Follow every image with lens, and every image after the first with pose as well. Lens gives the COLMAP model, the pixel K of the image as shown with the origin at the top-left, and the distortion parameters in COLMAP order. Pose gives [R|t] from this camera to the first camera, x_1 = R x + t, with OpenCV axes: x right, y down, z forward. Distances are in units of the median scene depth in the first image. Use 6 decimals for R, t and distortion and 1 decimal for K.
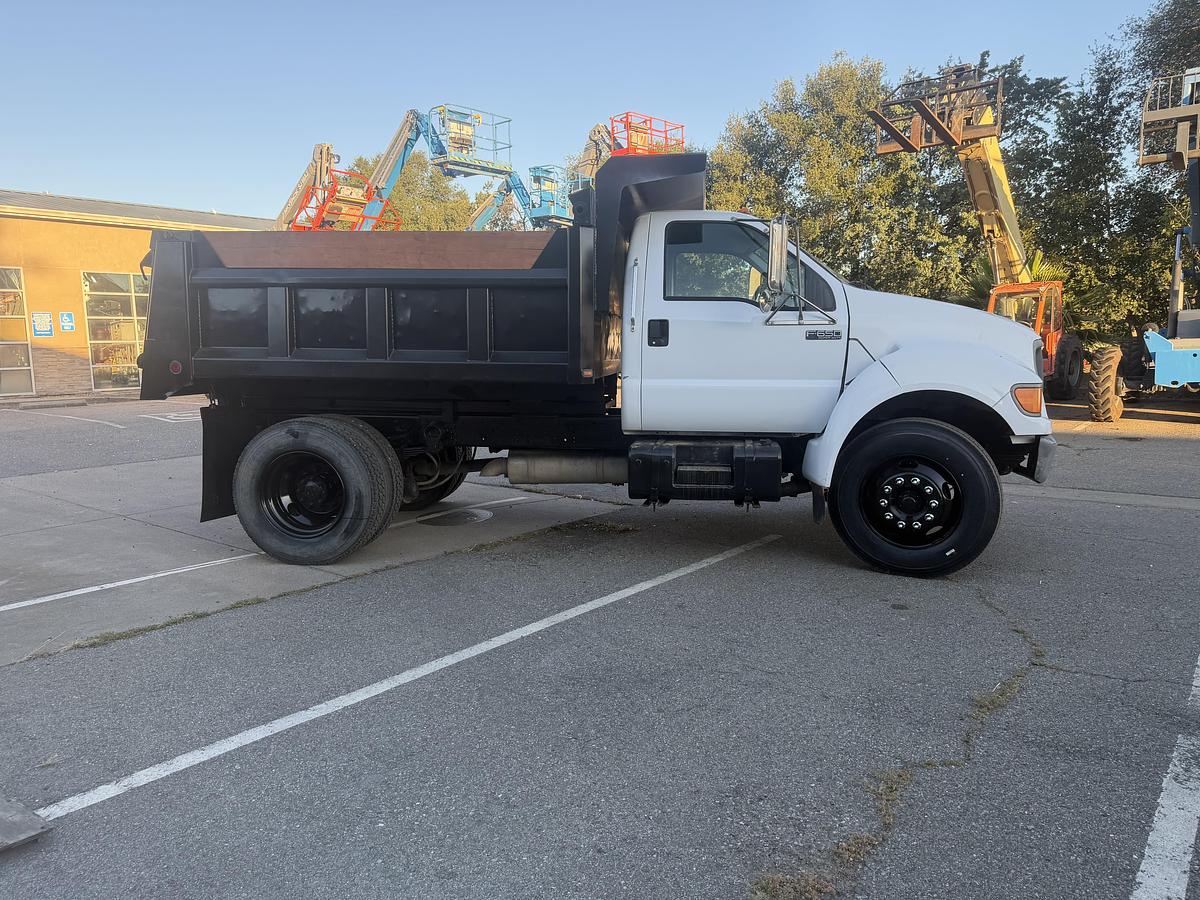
lens RADIAL K [[848.3, 0, 598.3], [0, 848.3, 444.8], [0, 0, 1]] dist [0.080045, -0.097530]
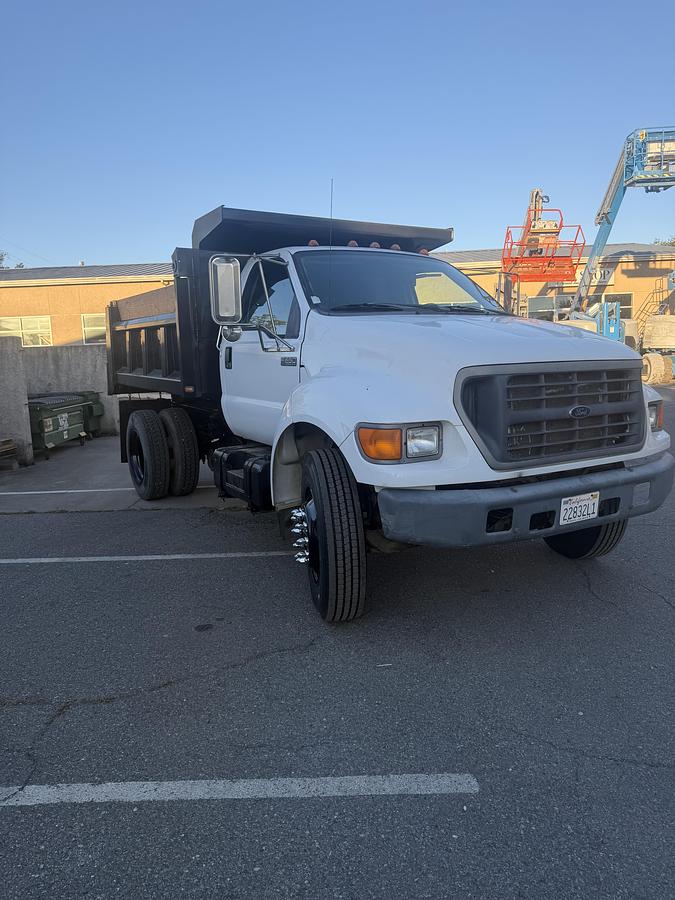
lens RADIAL K [[636.3, 0, 333.9], [0, 636.3, 439.6], [0, 0, 1]] dist [0.080045, -0.097530]
pose [[0.620483, 0.094365, -0.778521, 0.889554], [-0.064783, 0.995509, 0.069035, -0.088698], [0.781539, 0.007600, 0.623810, 0.545883]]
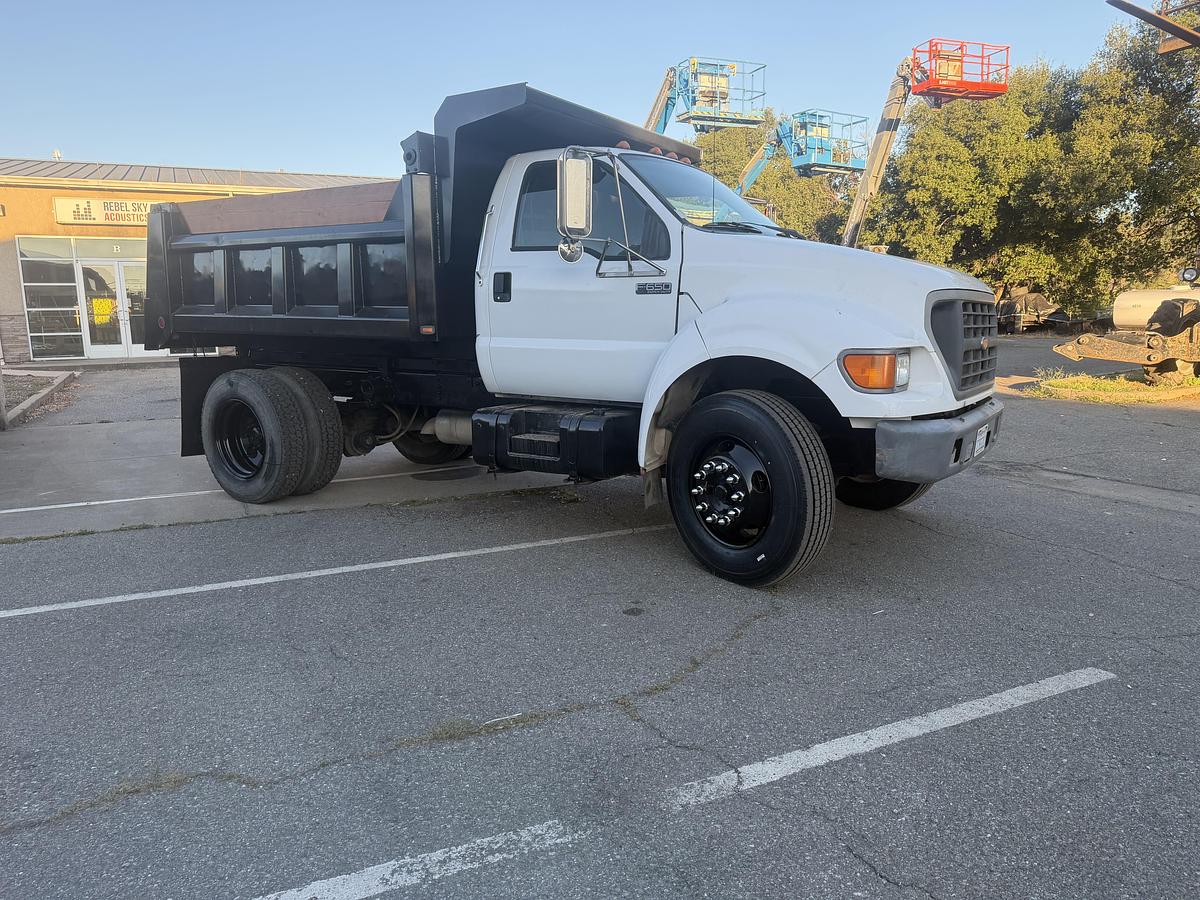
lens RADIAL K [[849.2, 0, 604.9], [0, 849.2, 447.1], [0, 0, 1]] dist [0.077163, -0.104935]
pose [[0.903960, 0.065473, -0.422574, 0.571937], [-0.046537, 0.997402, 0.054986, -0.014939], [0.425076, -0.030040, 0.904659, 0.204244]]
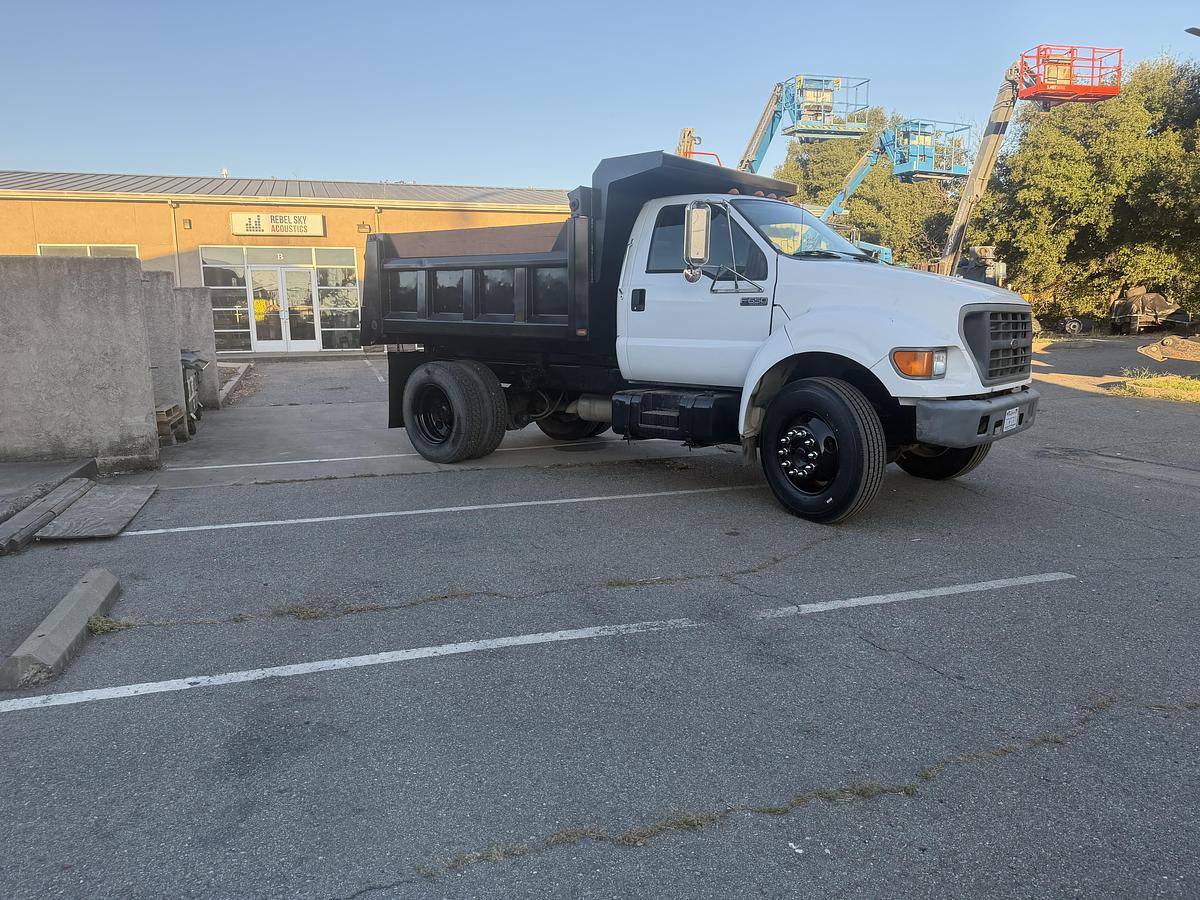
lens RADIAL K [[843.8, 0, 591.2], [0, 843.8, 451.0], [0, 0, 1]] dist [0.083728, -0.102672]
pose [[0.839331, 0.088769, -0.536324, 0.688182], [-0.061094, 0.995730, 0.069198, 0.005157], [0.540176, -0.025314, 0.841171, -0.074562]]
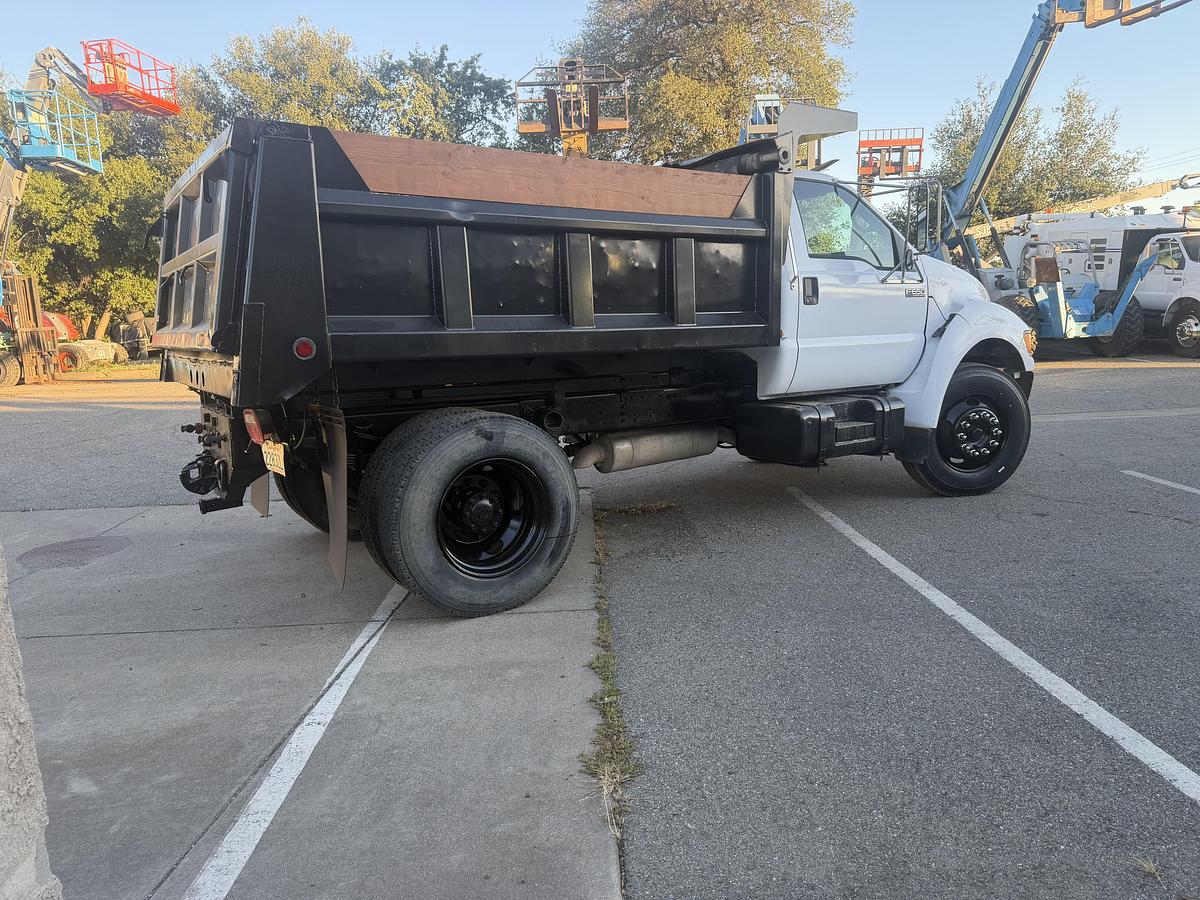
lens RADIAL K [[849.2, 0, 604.9], [0, 849.2, 447.1], [0, 0, 1]] dist [0.077163, -0.104935]
pose [[0.755087, -0.115766, 0.645323, -0.762702], [0.102144, 0.993041, 0.058627, -0.035007], [-0.647619, 0.021647, 0.761657, 0.405394]]
